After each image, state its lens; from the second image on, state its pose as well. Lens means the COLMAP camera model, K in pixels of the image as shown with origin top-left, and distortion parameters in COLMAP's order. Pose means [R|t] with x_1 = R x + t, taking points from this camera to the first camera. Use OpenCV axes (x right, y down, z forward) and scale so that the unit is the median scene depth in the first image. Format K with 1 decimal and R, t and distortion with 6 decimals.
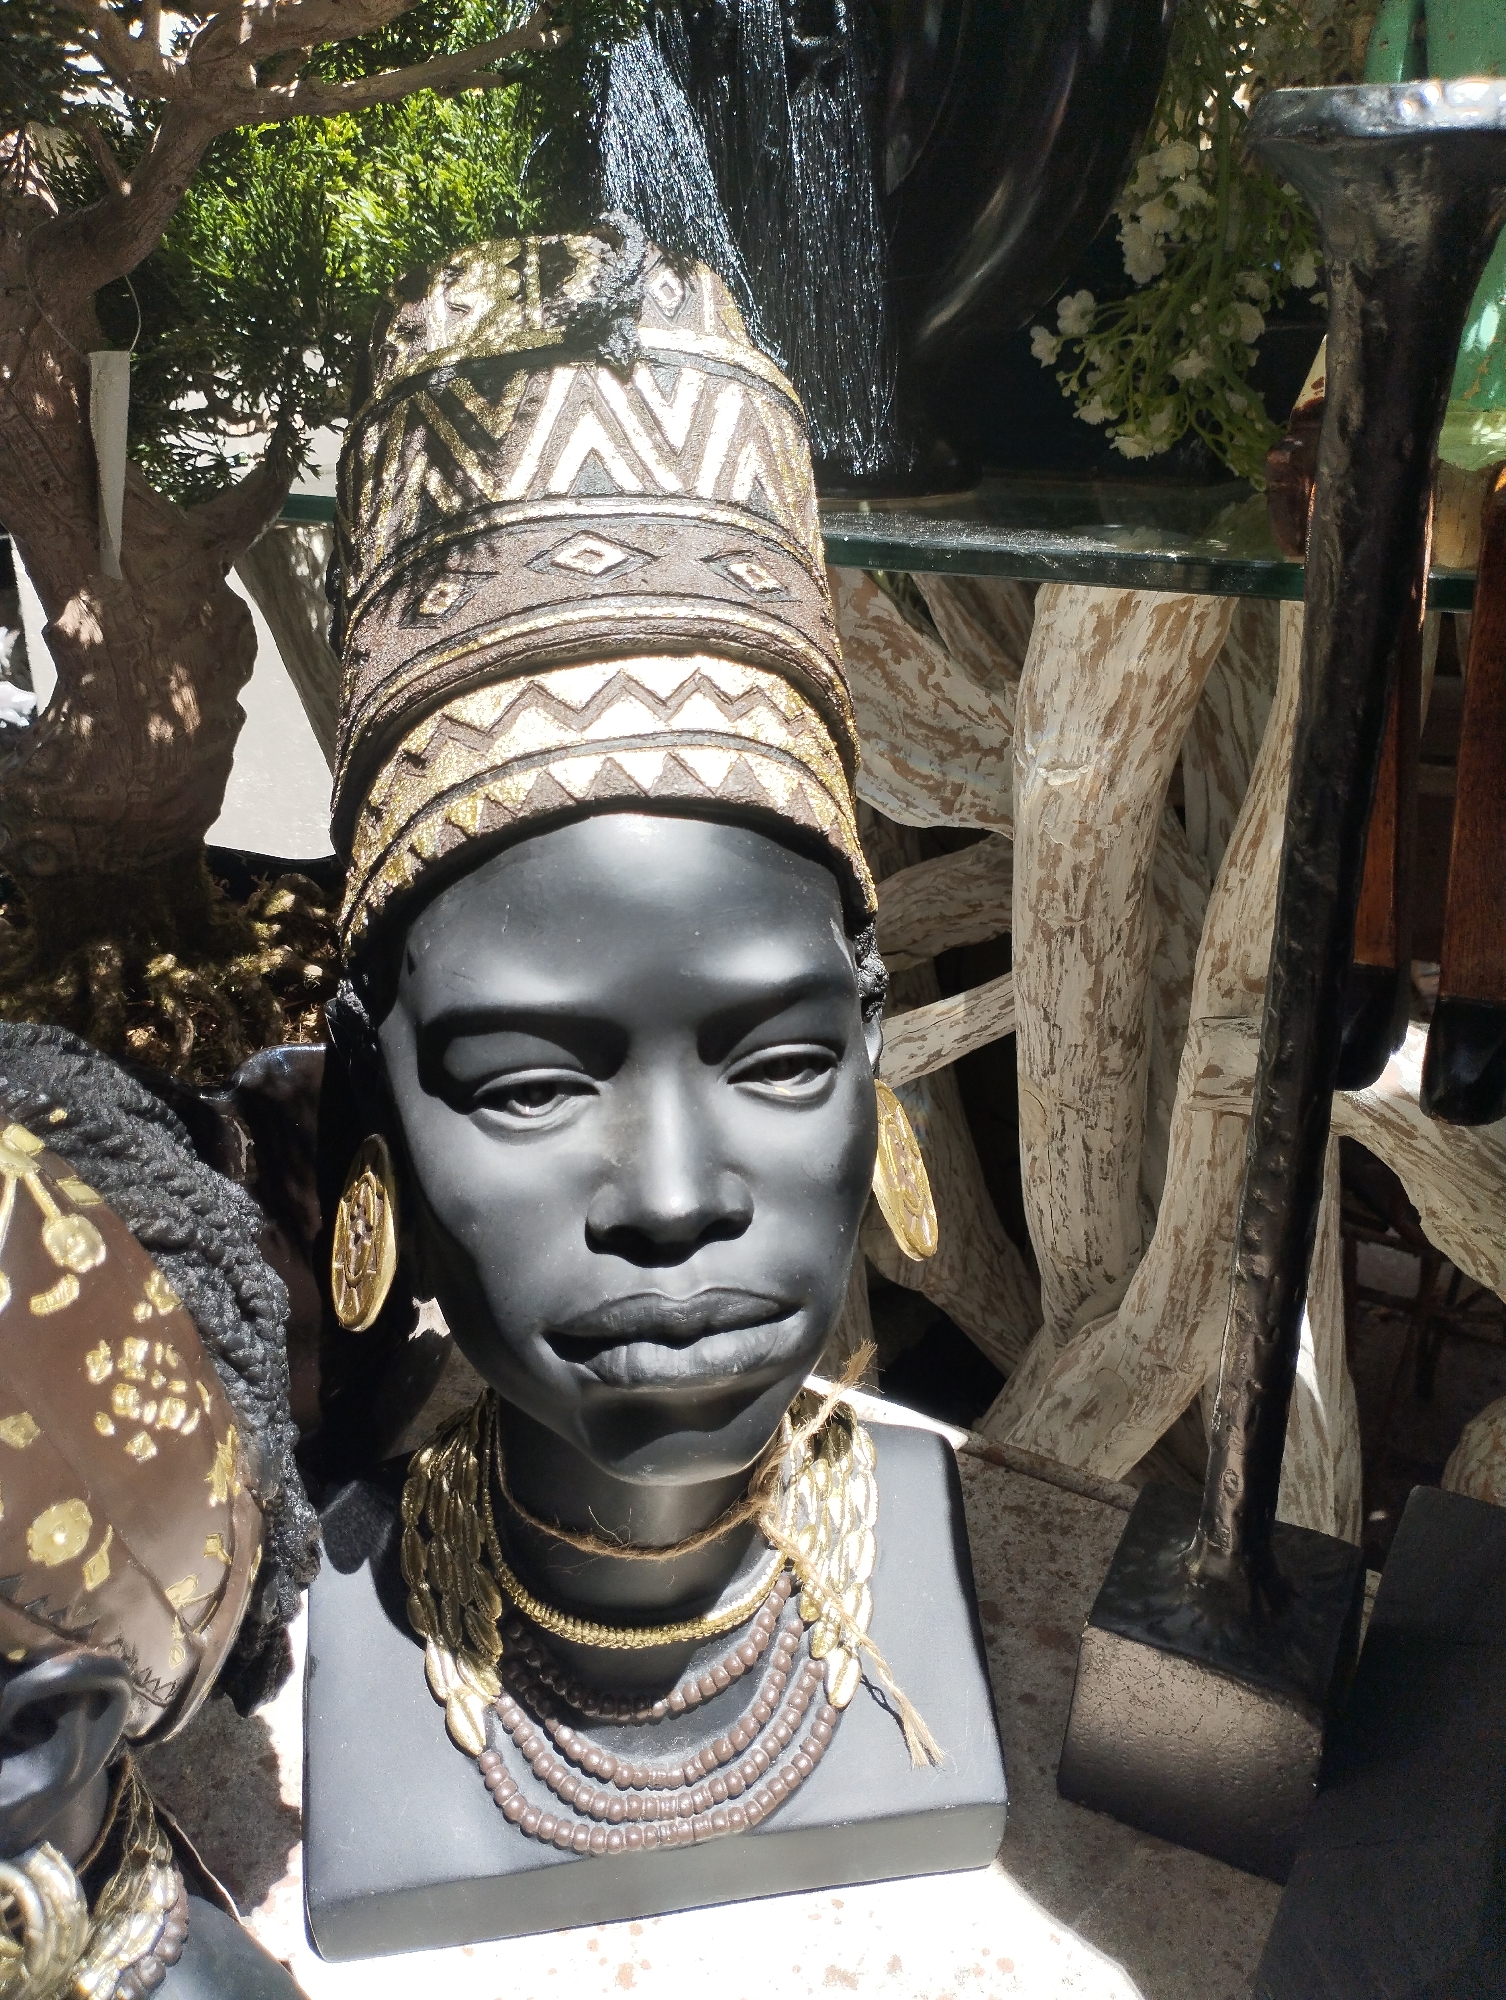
lens RADIAL K [[1707.4, 0, 750.8], [0, 1707.4, 999.6], [0, 0, 1]] dist [0.085171, -0.120432]
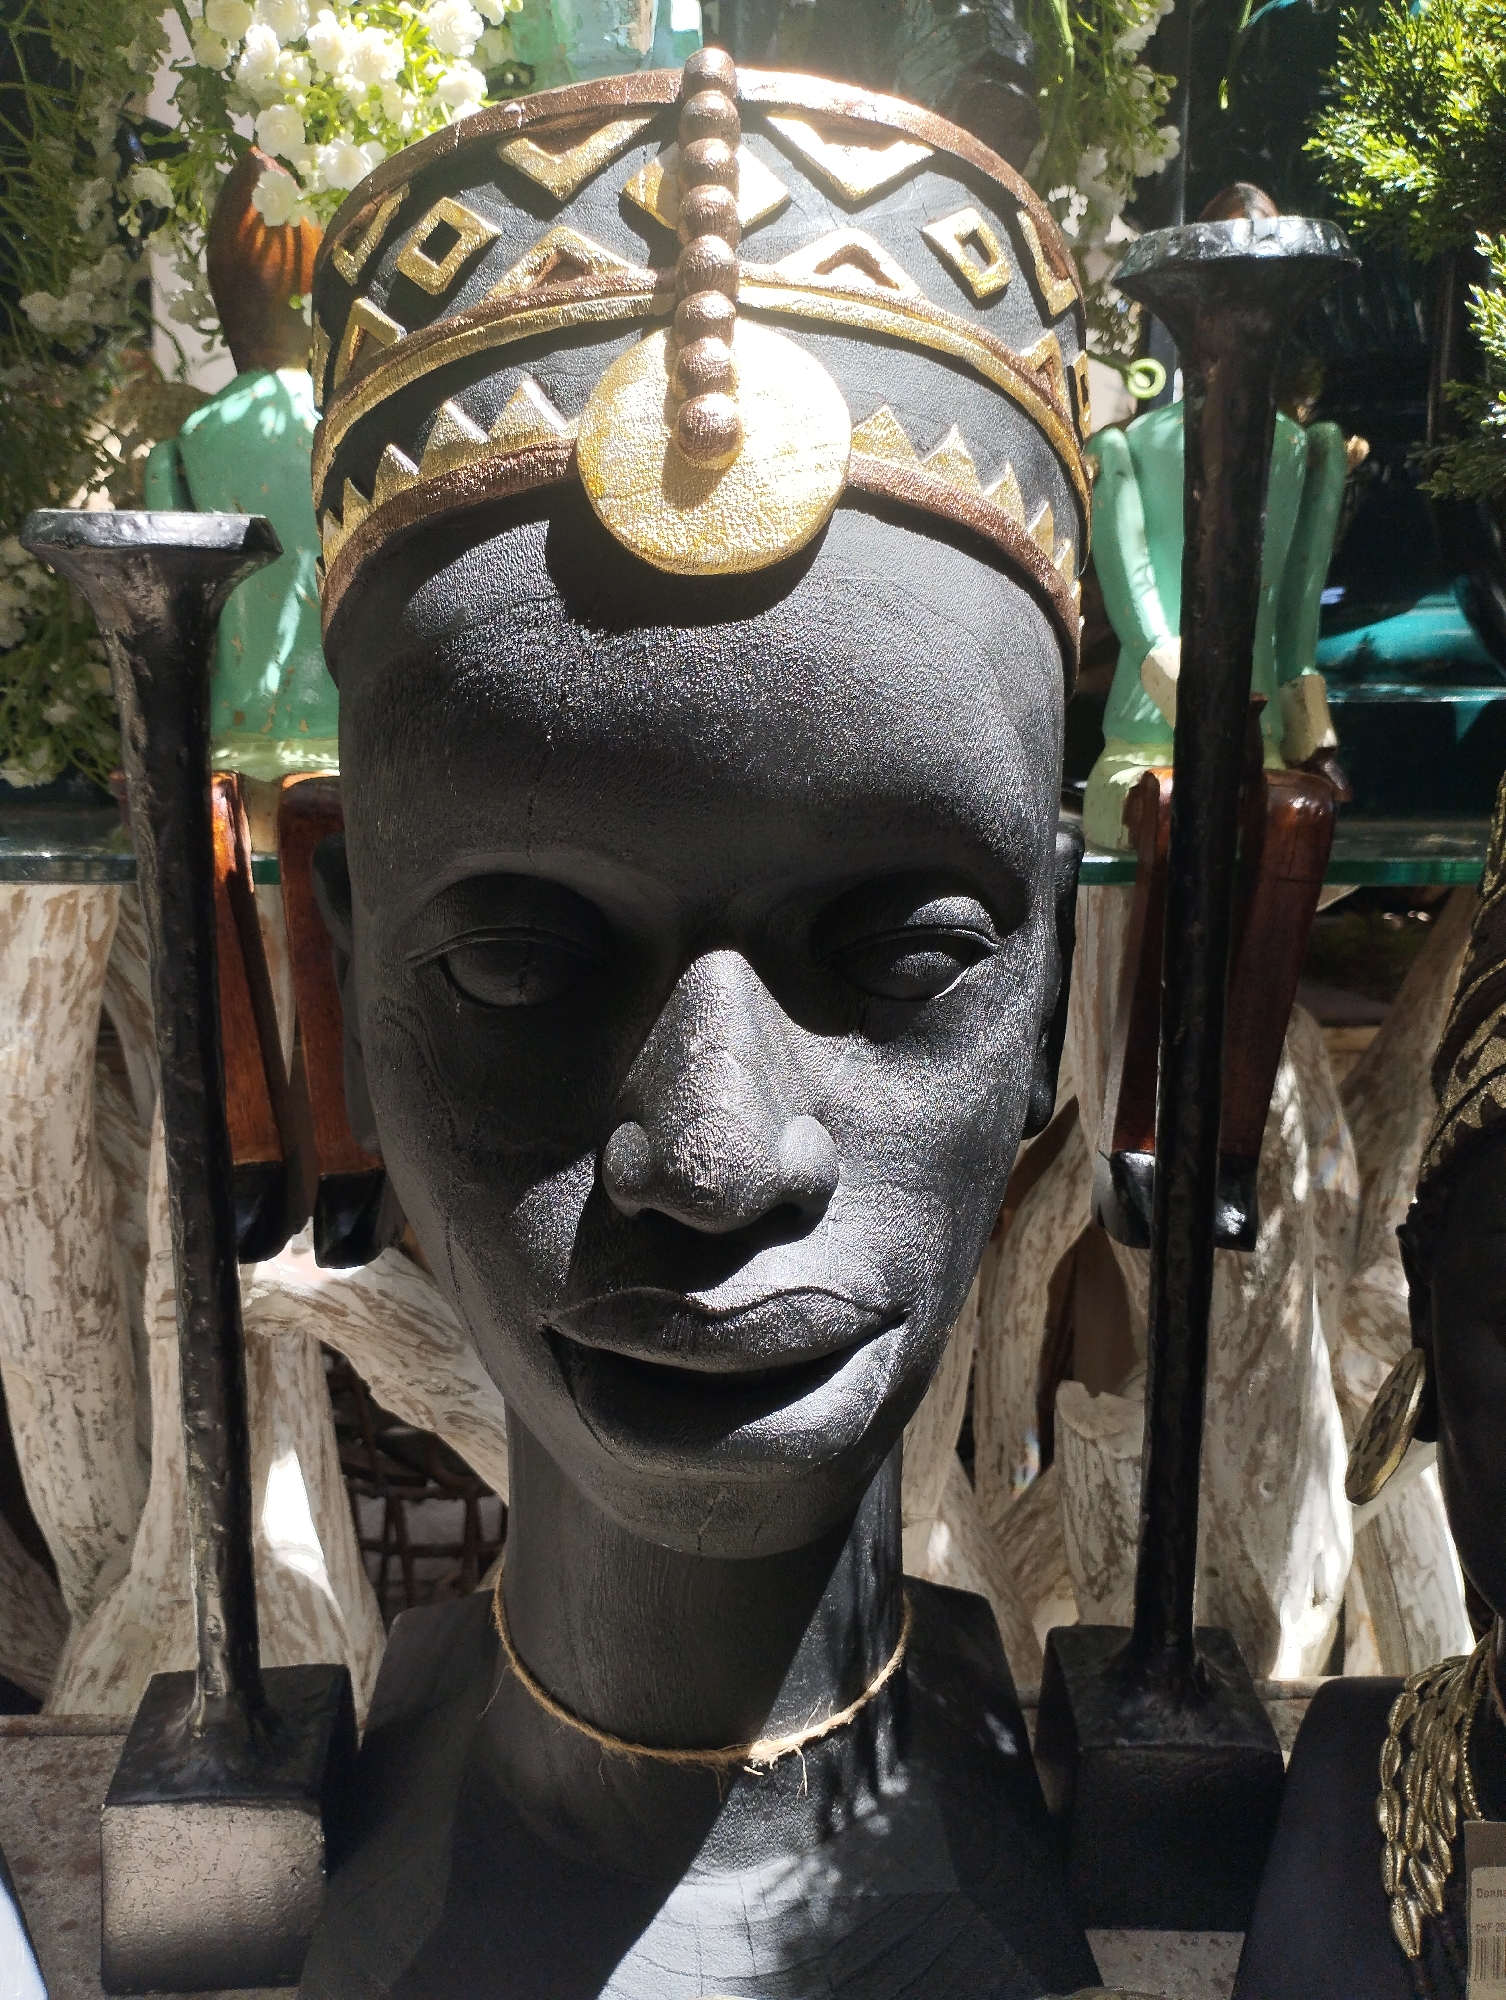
lens RADIAL K [[1707.4, 0, 758.9], [0, 1707.4, 990.2], [0, 0, 1]] dist [0.085171, -0.120432]
pose [[0.842295, -0.095263, 0.530532, 0.010683], [0.200210, 0.969136, -0.143843, 0.086127], [-0.500455, 0.227376, 0.835371, -0.191478]]
